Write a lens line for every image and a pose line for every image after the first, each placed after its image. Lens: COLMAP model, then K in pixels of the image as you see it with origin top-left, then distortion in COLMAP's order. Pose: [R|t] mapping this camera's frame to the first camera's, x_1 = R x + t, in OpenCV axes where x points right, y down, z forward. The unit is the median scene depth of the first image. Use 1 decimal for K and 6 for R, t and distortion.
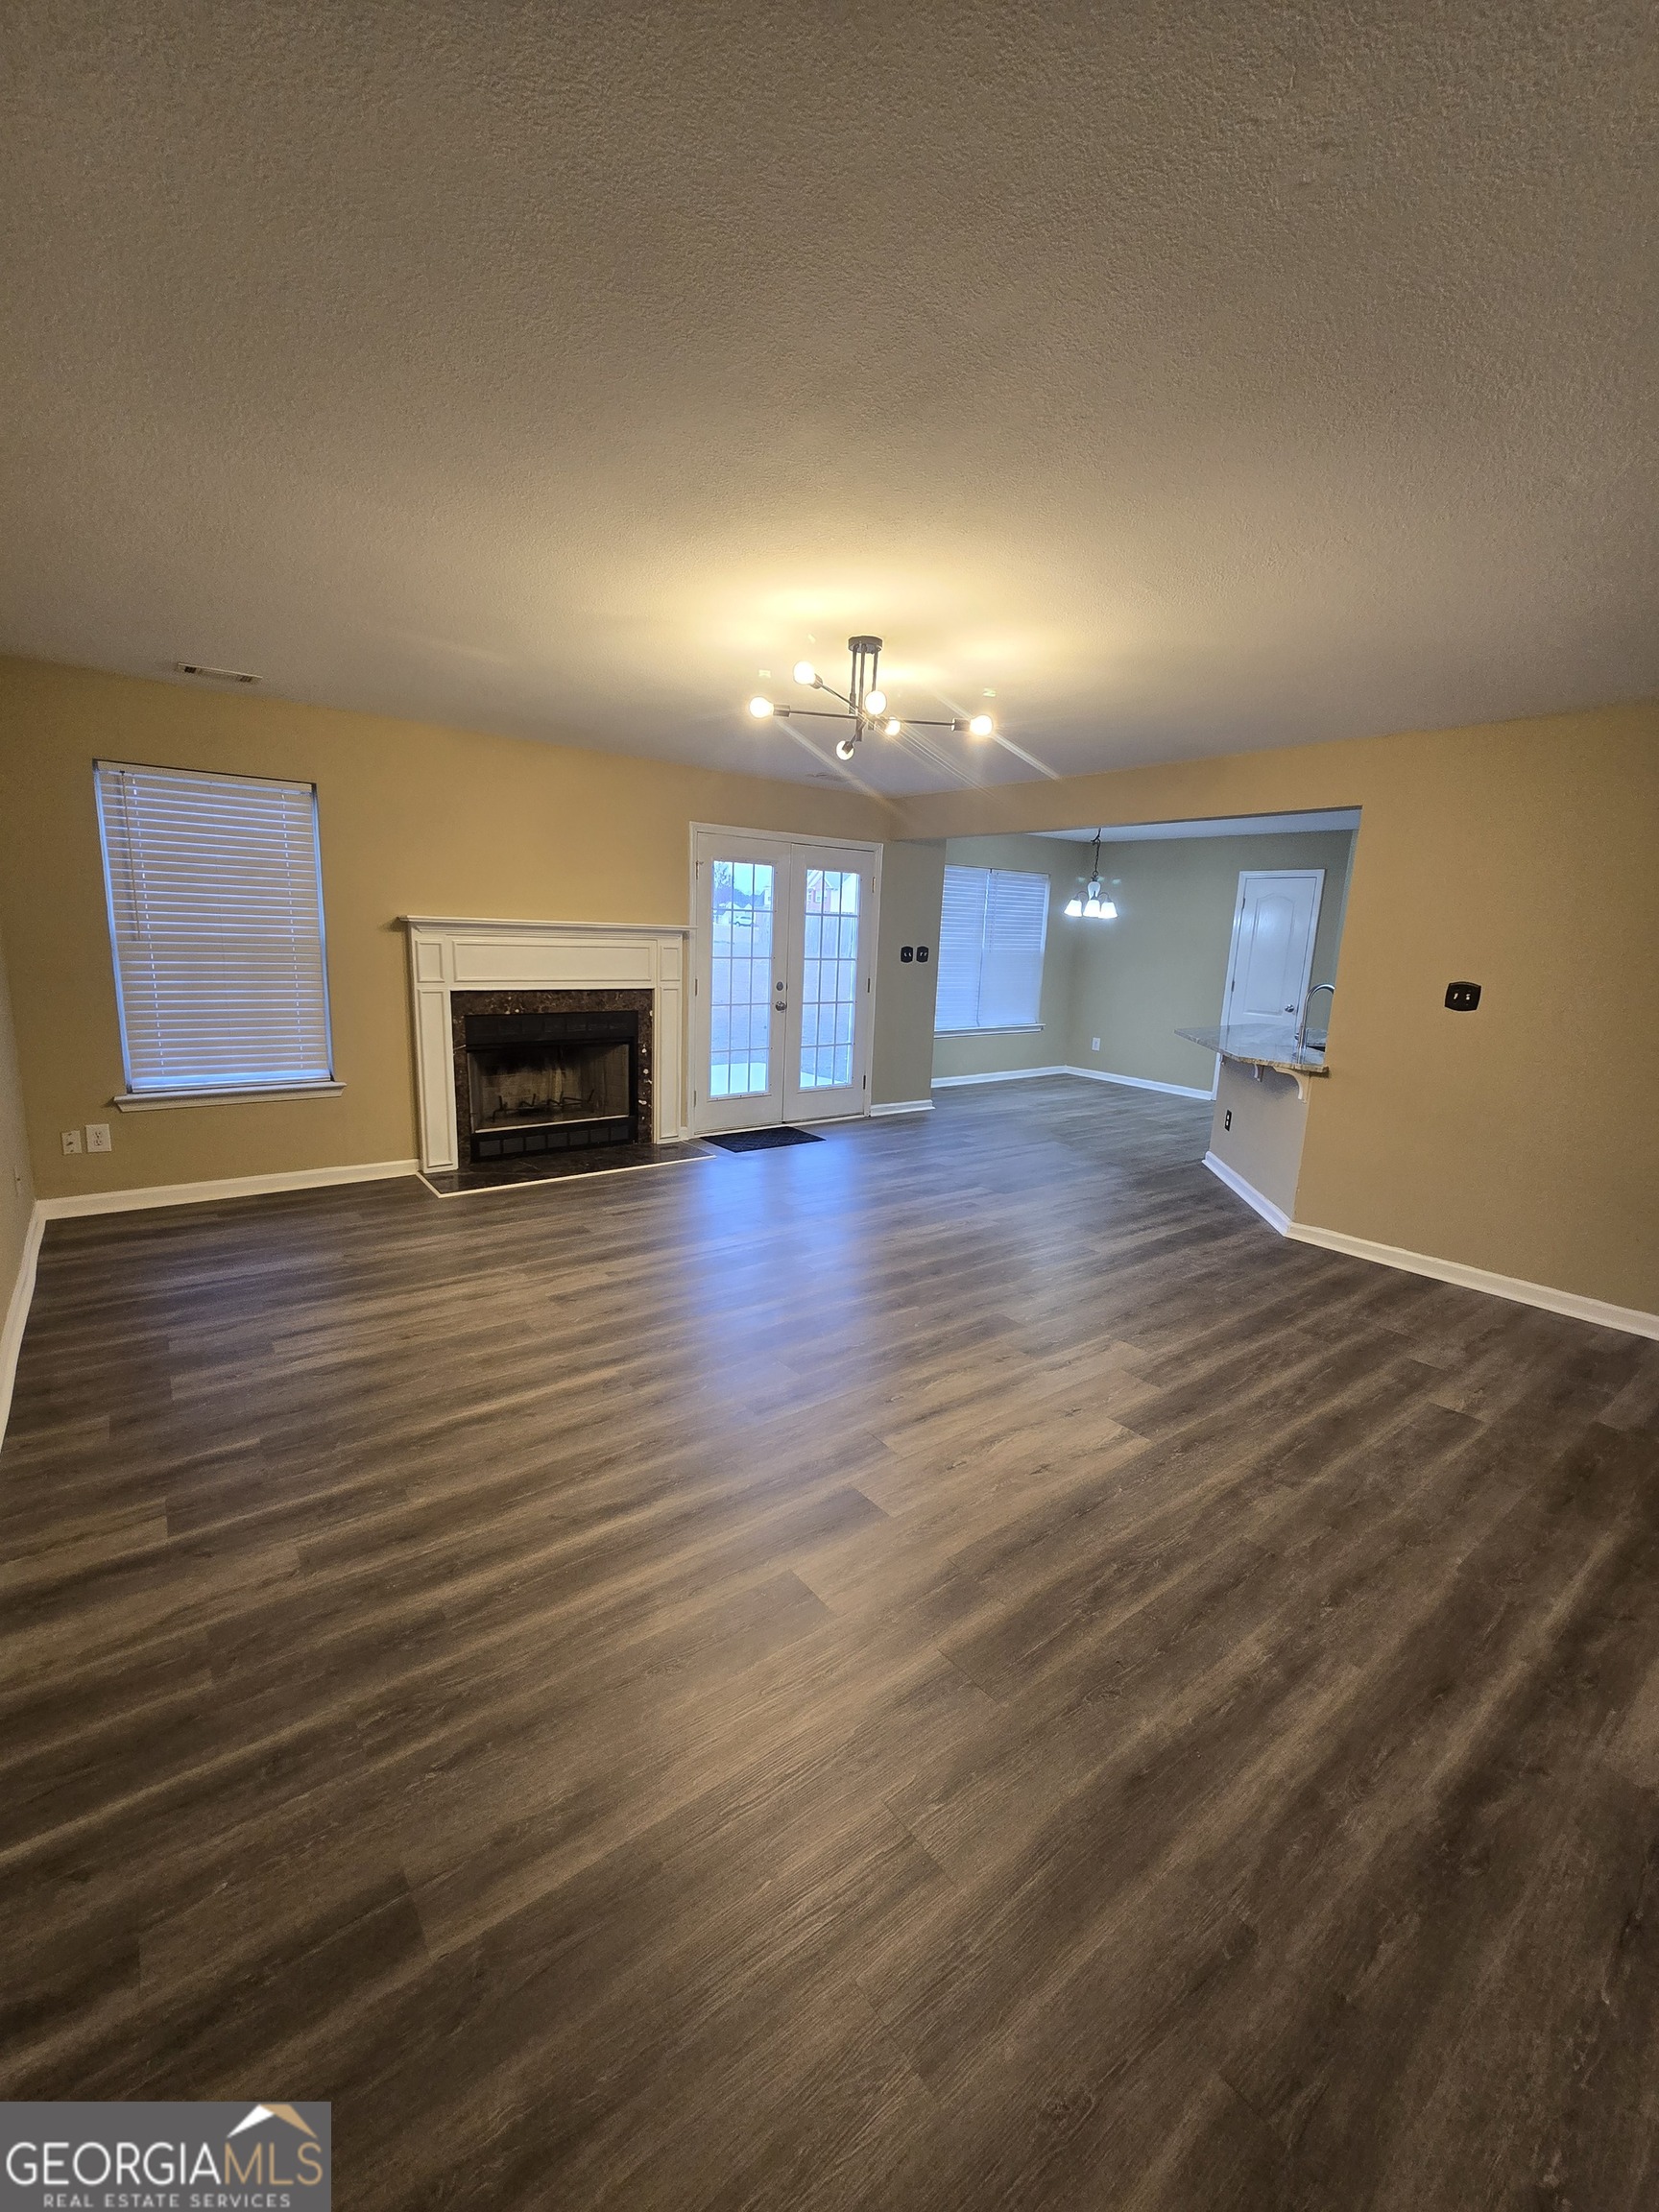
lens RADIAL K [[896.0, 0, 817.4], [0, 896.0, 1101.9], [0, 0, 1]] dist [-0.005192, 0.000220]
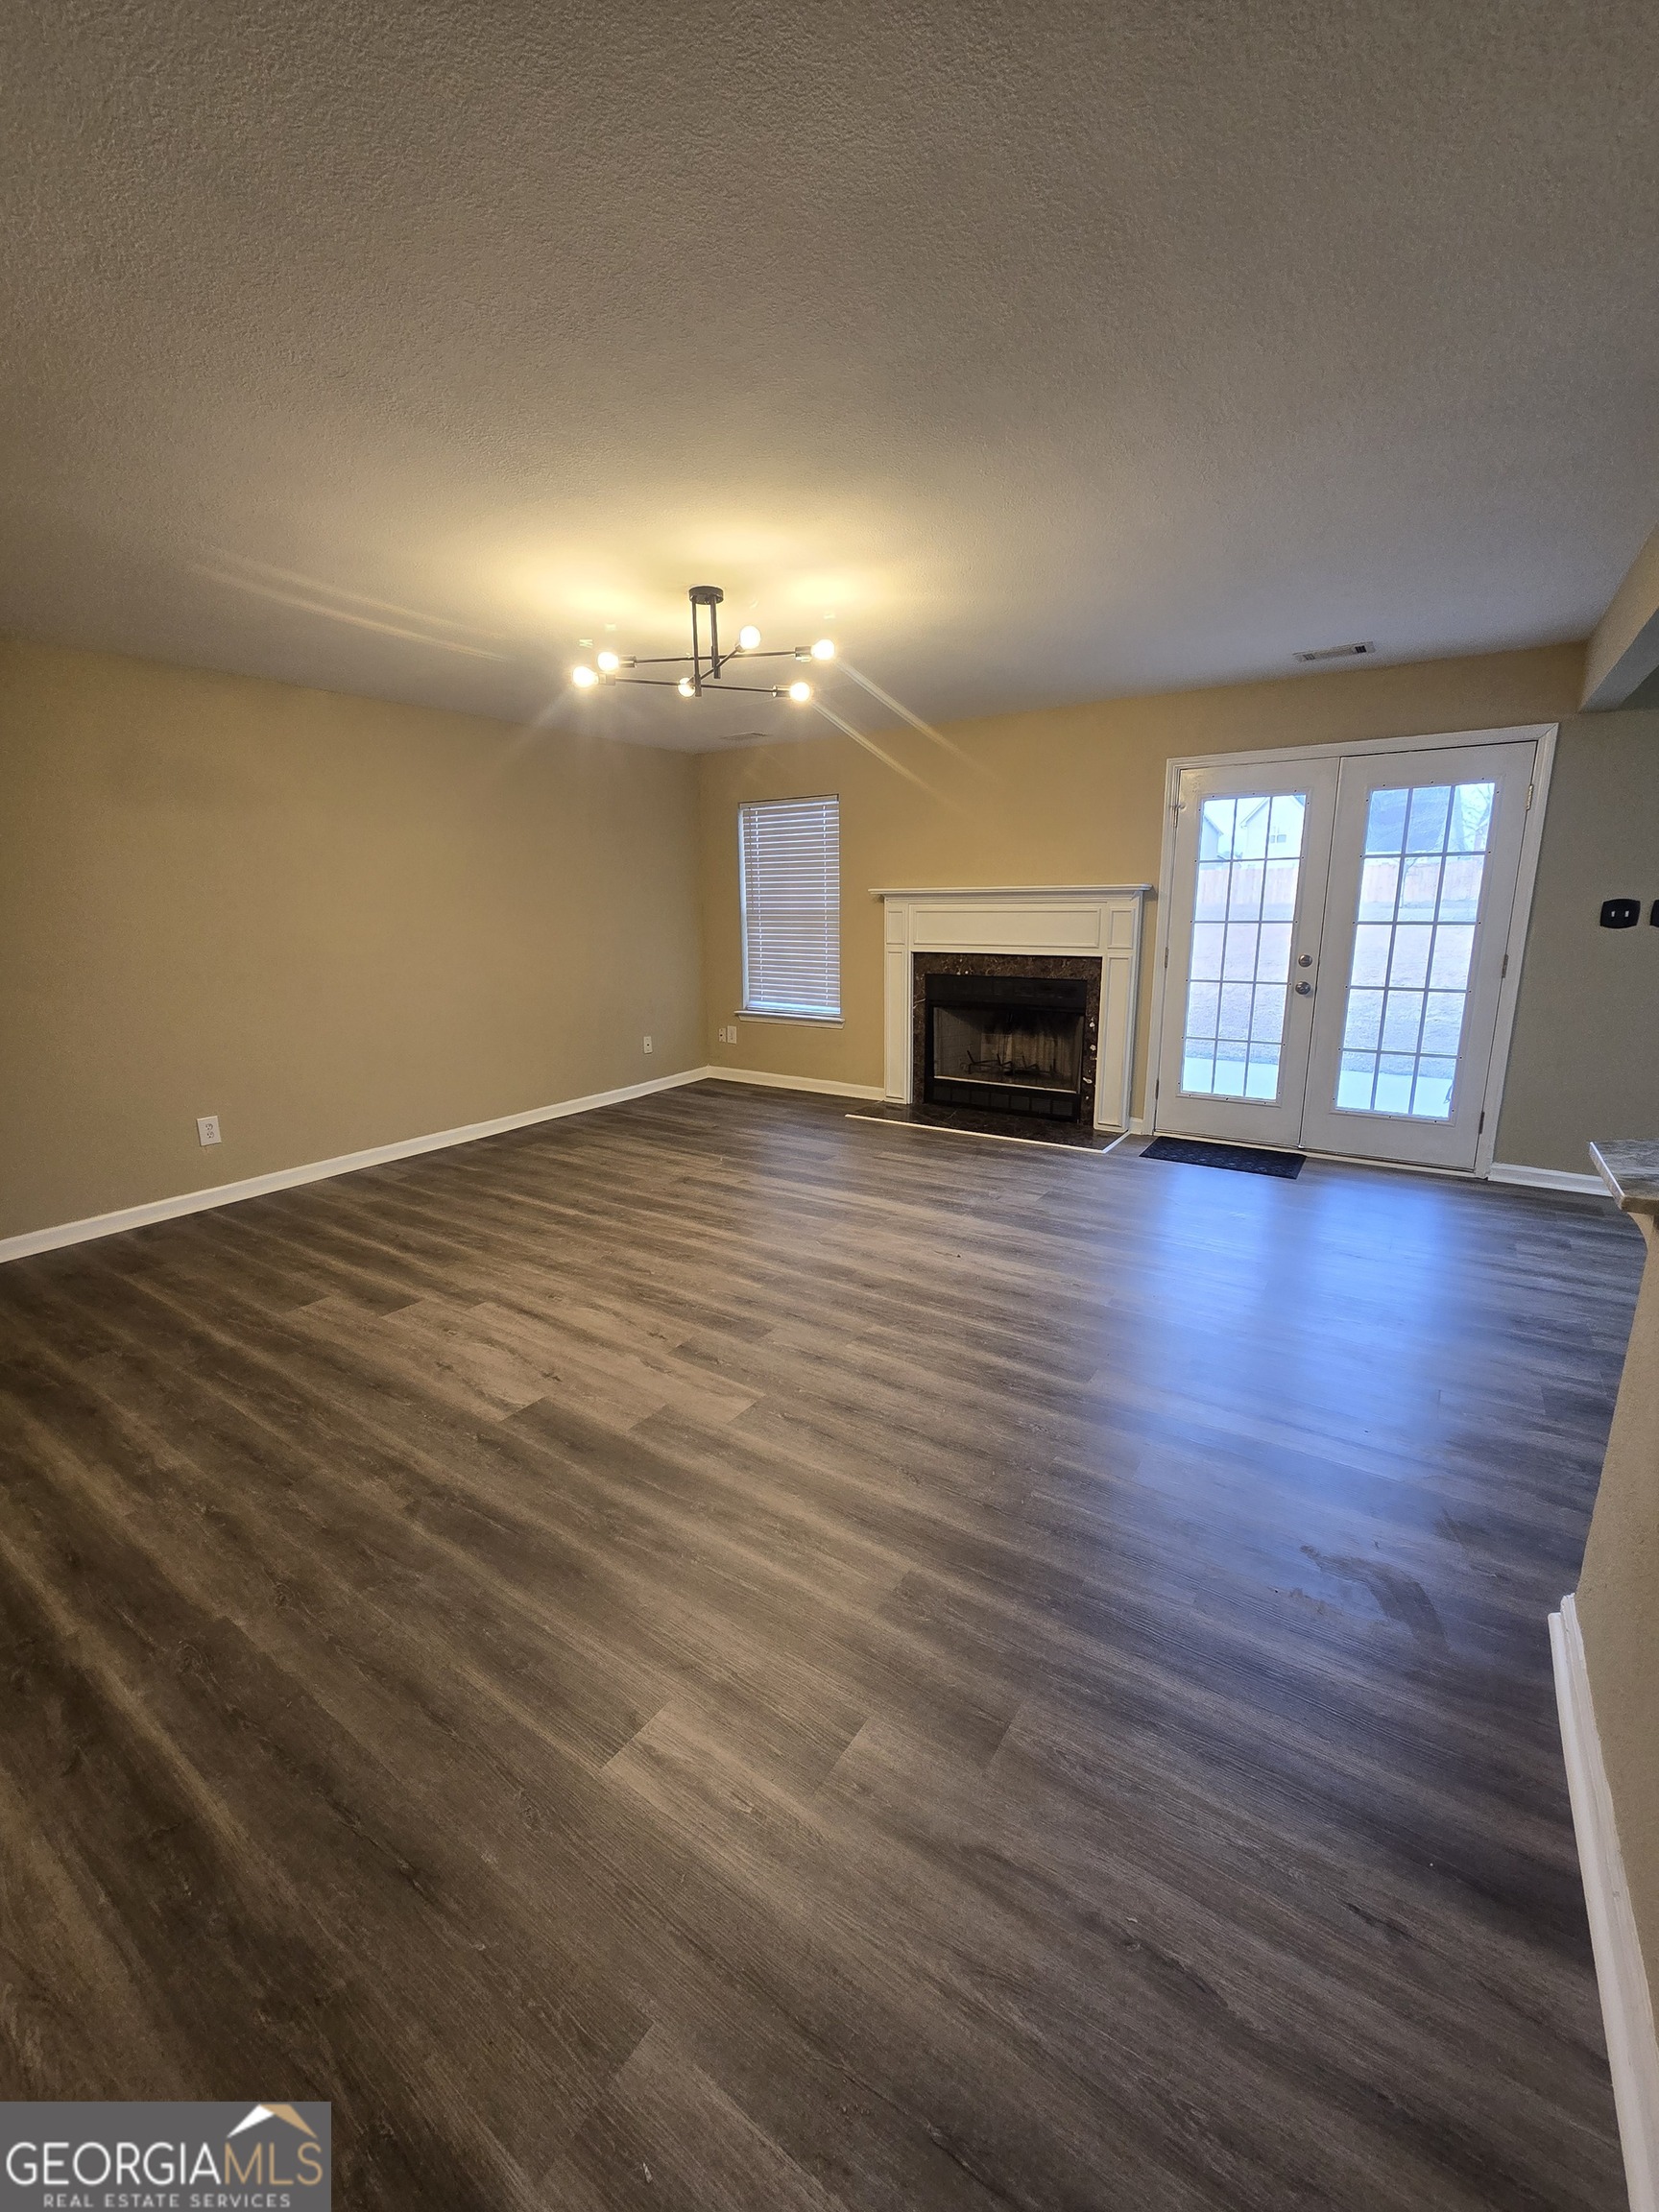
lens RADIAL K [[896.0, 0, 817.4], [0, 896.0, 1101.9], [0, 0, 1]] dist [-0.005192, 0.000220]
pose [[0.315731, 0.171131, -0.933289, 0.787922], [-0.155279, 0.979660, 0.127103, -0.070582], [0.936057, 0.104790, 0.335882, 0.588377]]
